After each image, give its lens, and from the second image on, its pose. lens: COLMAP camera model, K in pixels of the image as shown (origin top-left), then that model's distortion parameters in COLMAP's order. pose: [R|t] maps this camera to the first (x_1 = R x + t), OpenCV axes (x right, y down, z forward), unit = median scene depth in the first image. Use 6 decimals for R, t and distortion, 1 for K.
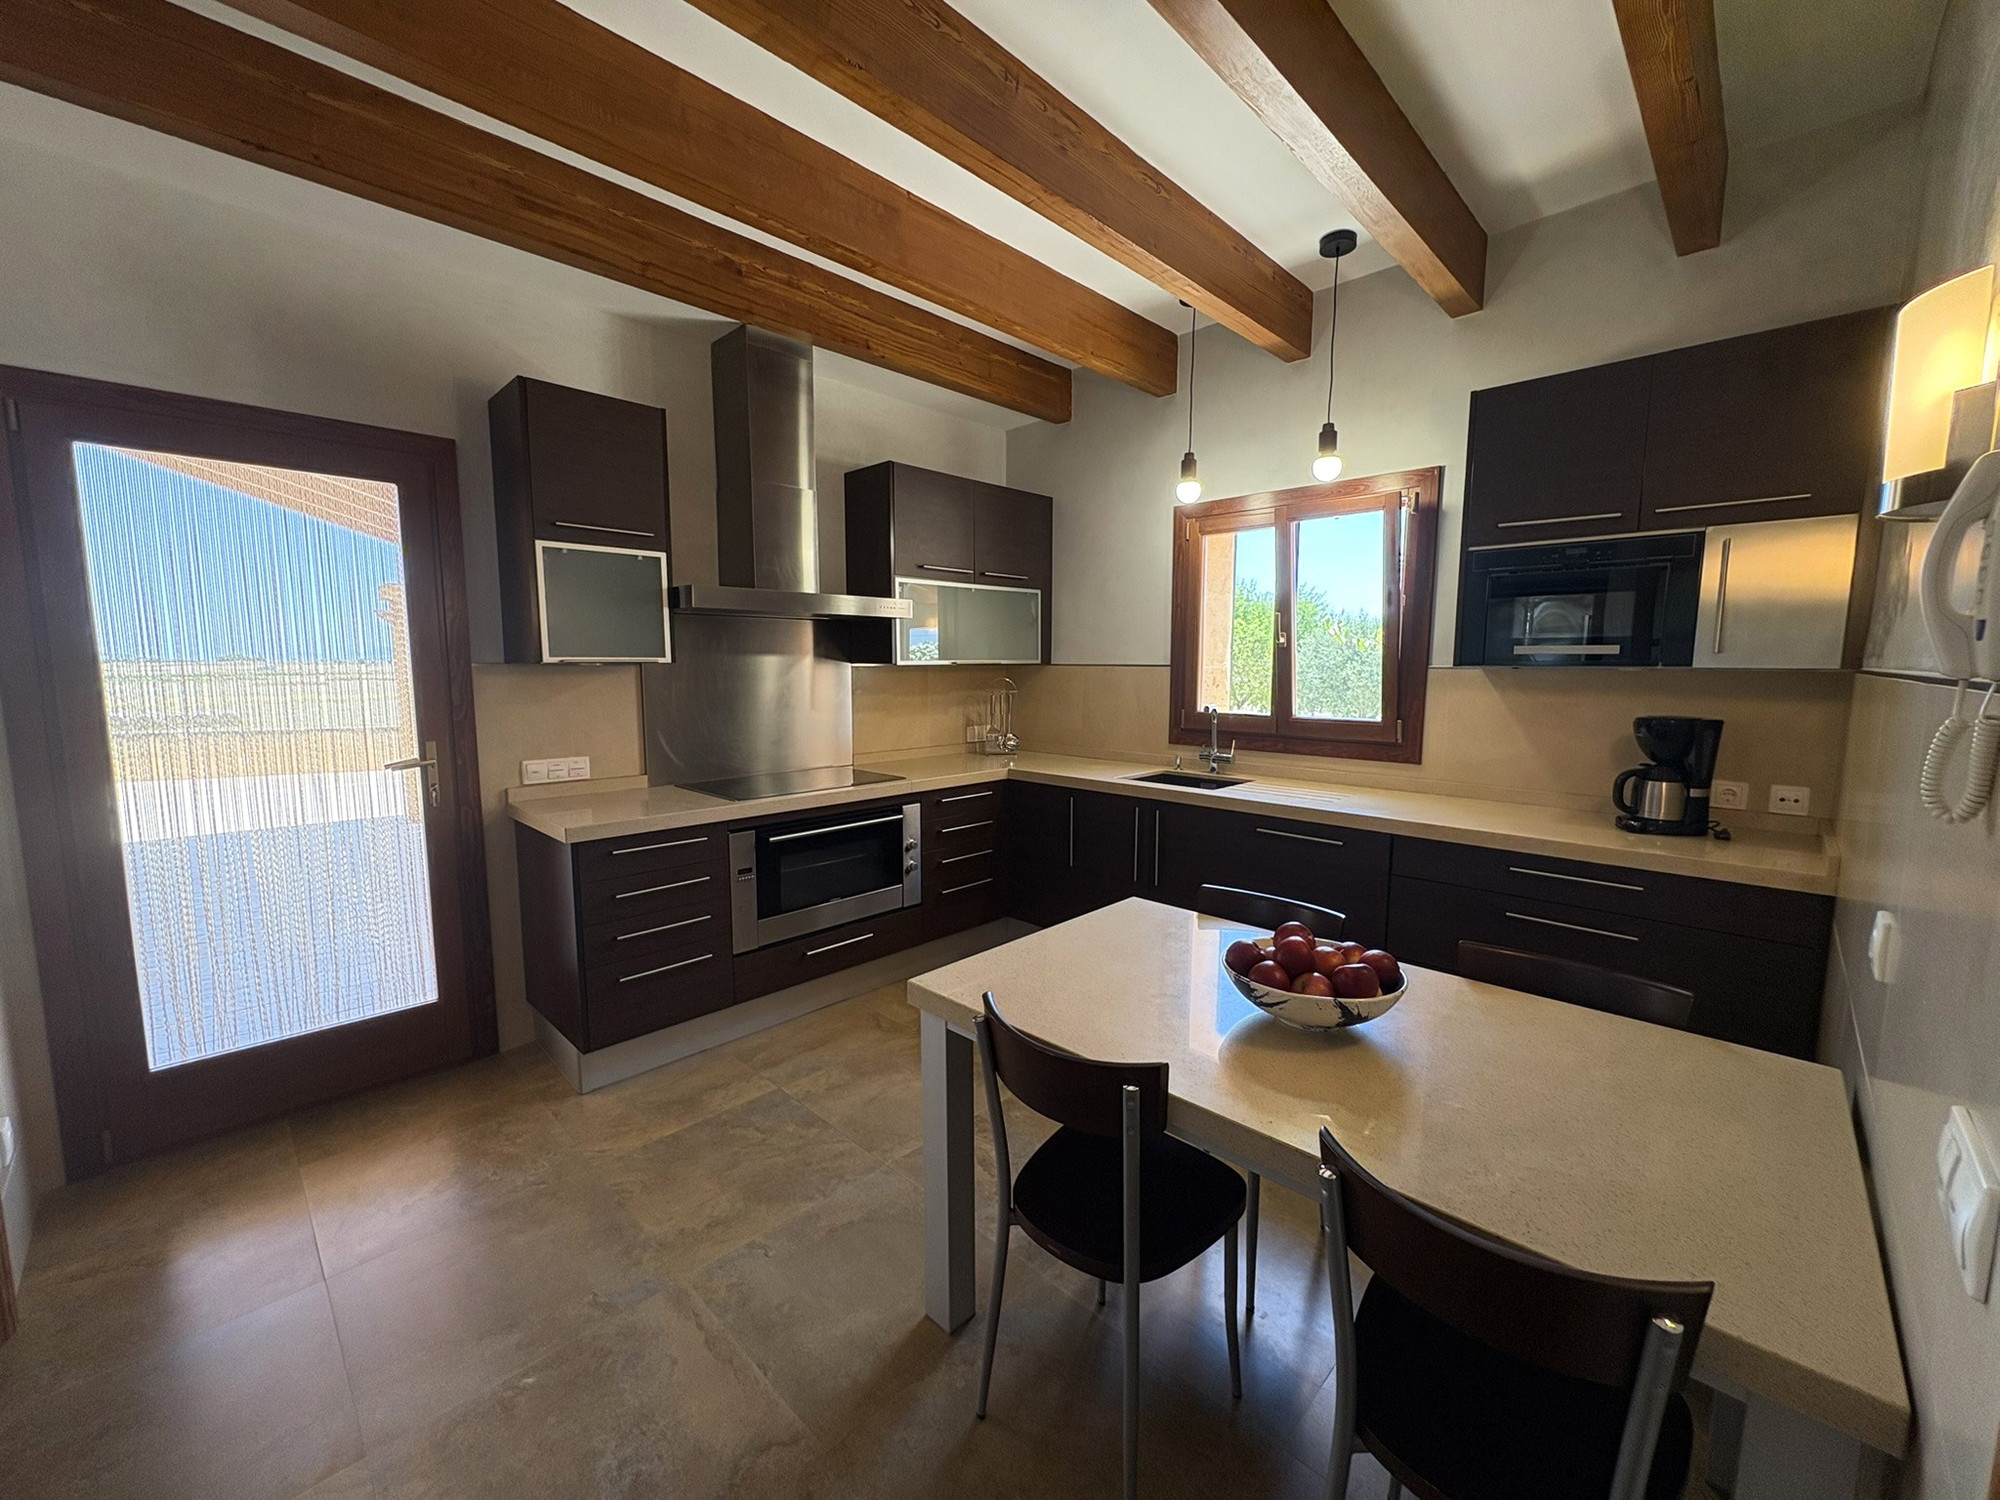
lens RADIAL K [[798.9, 0, 998.8], [0, 798.9, 752.3], [0, 0, 1]] dist [-0.012456, -0.000260]
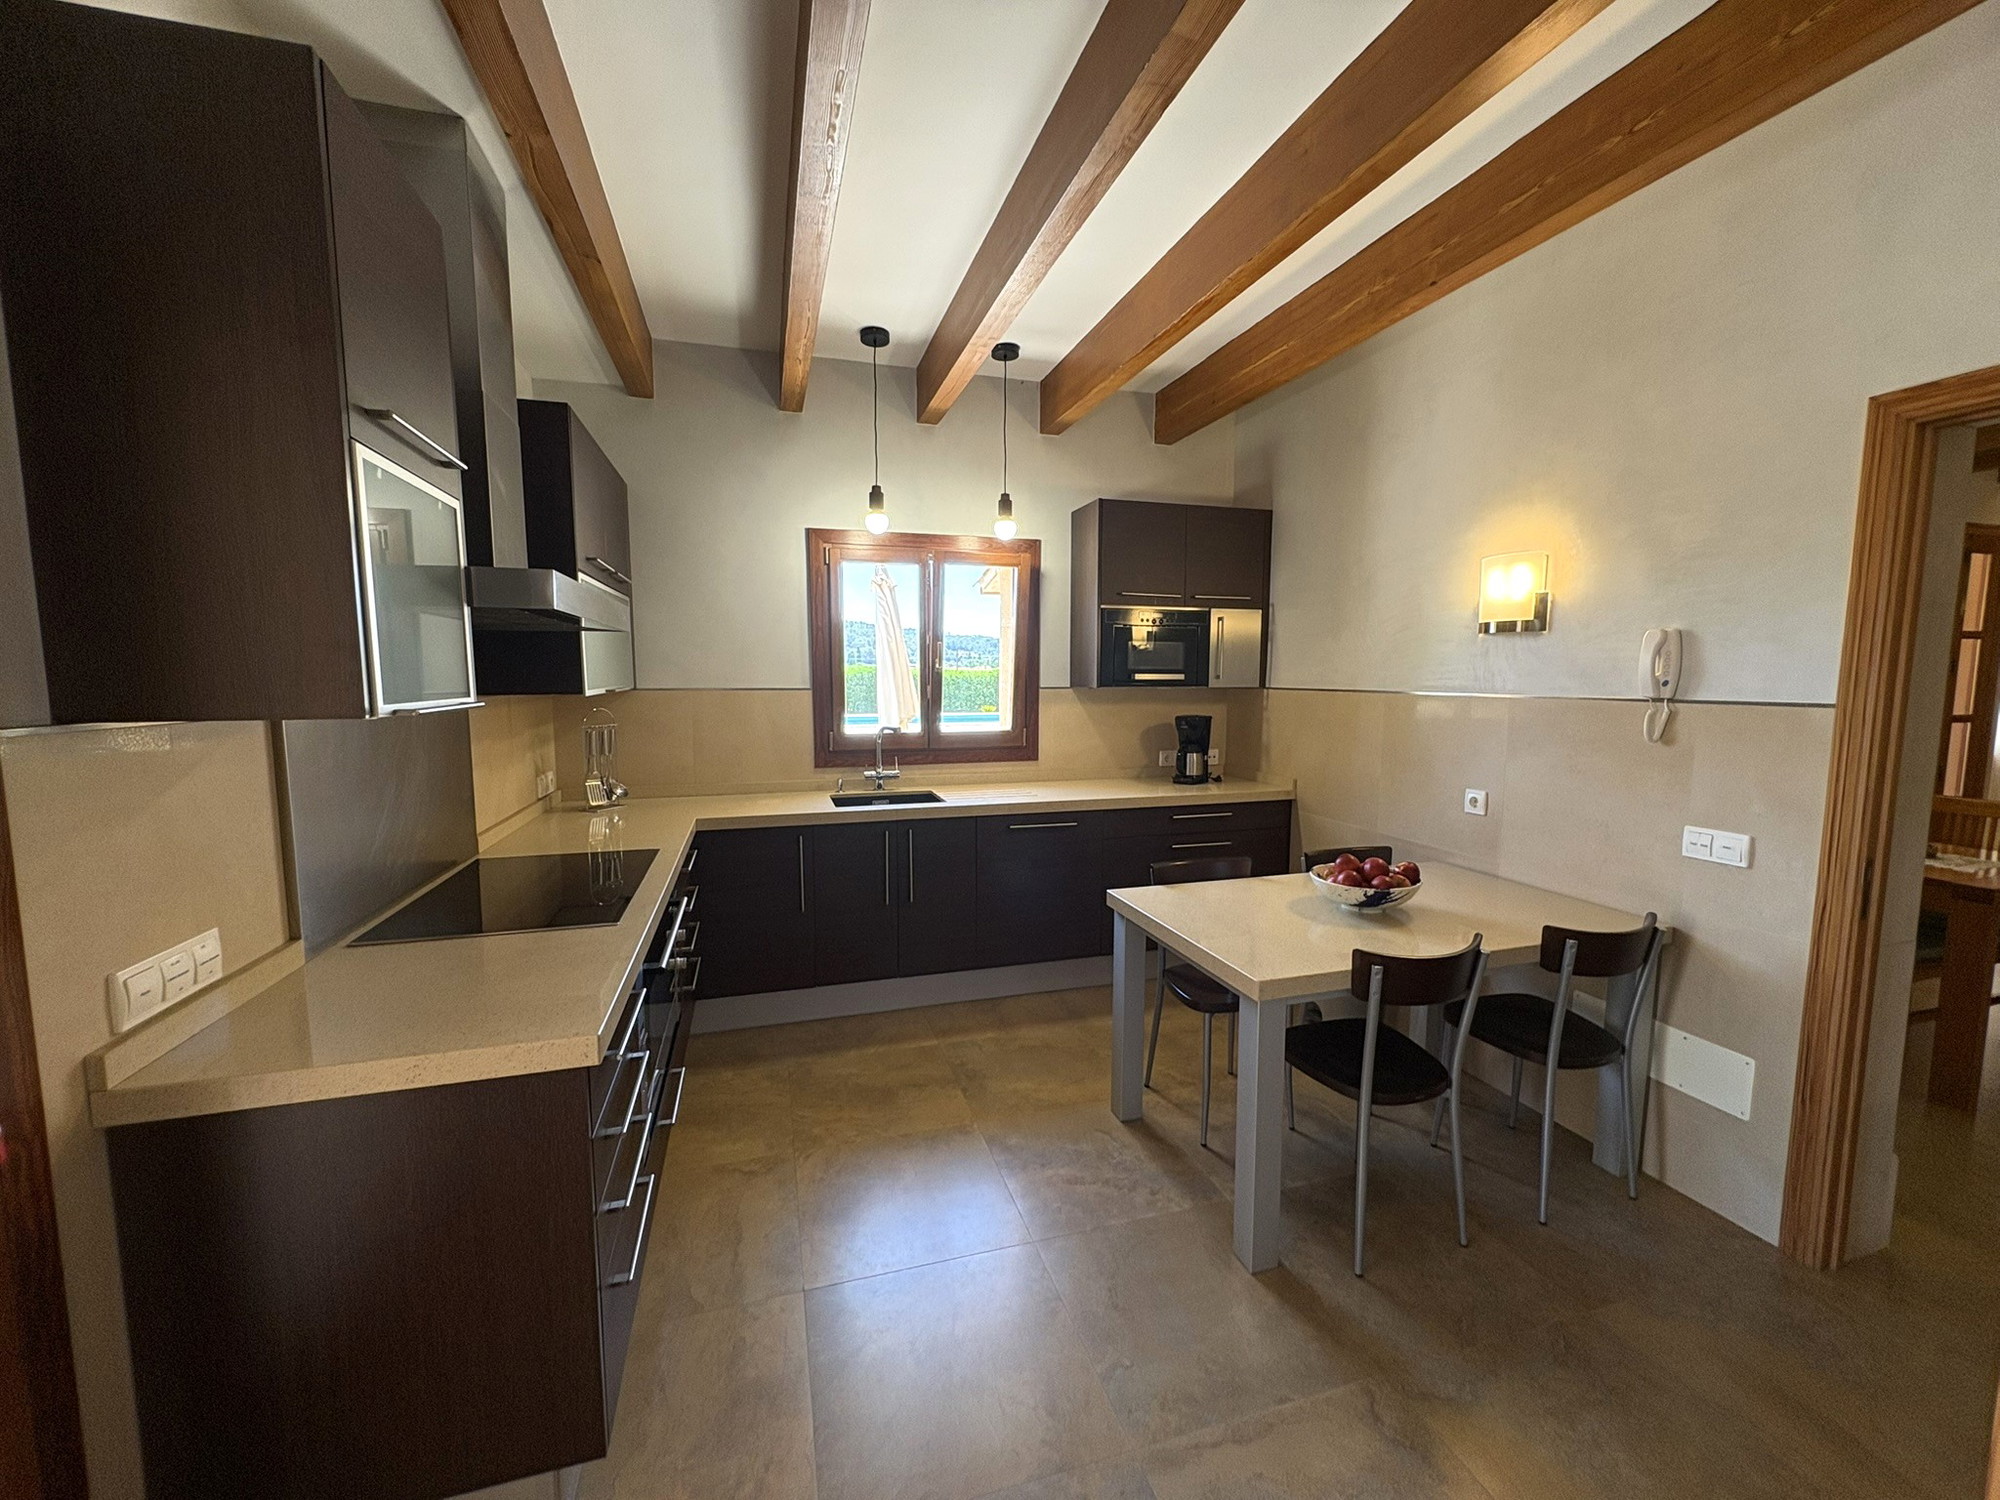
lens RADIAL K [[798.9, 0, 1000.7], [0, 798.9, 749.6], [0, 0, 1]] dist [-0.012456, -0.000260]
pose [[0.482169, -0.085433, 0.871903, -0.714423], [0.099481, 0.994136, 0.042396, -0.070648], [-0.870412, 0.066296, 0.487840, 0.428436]]
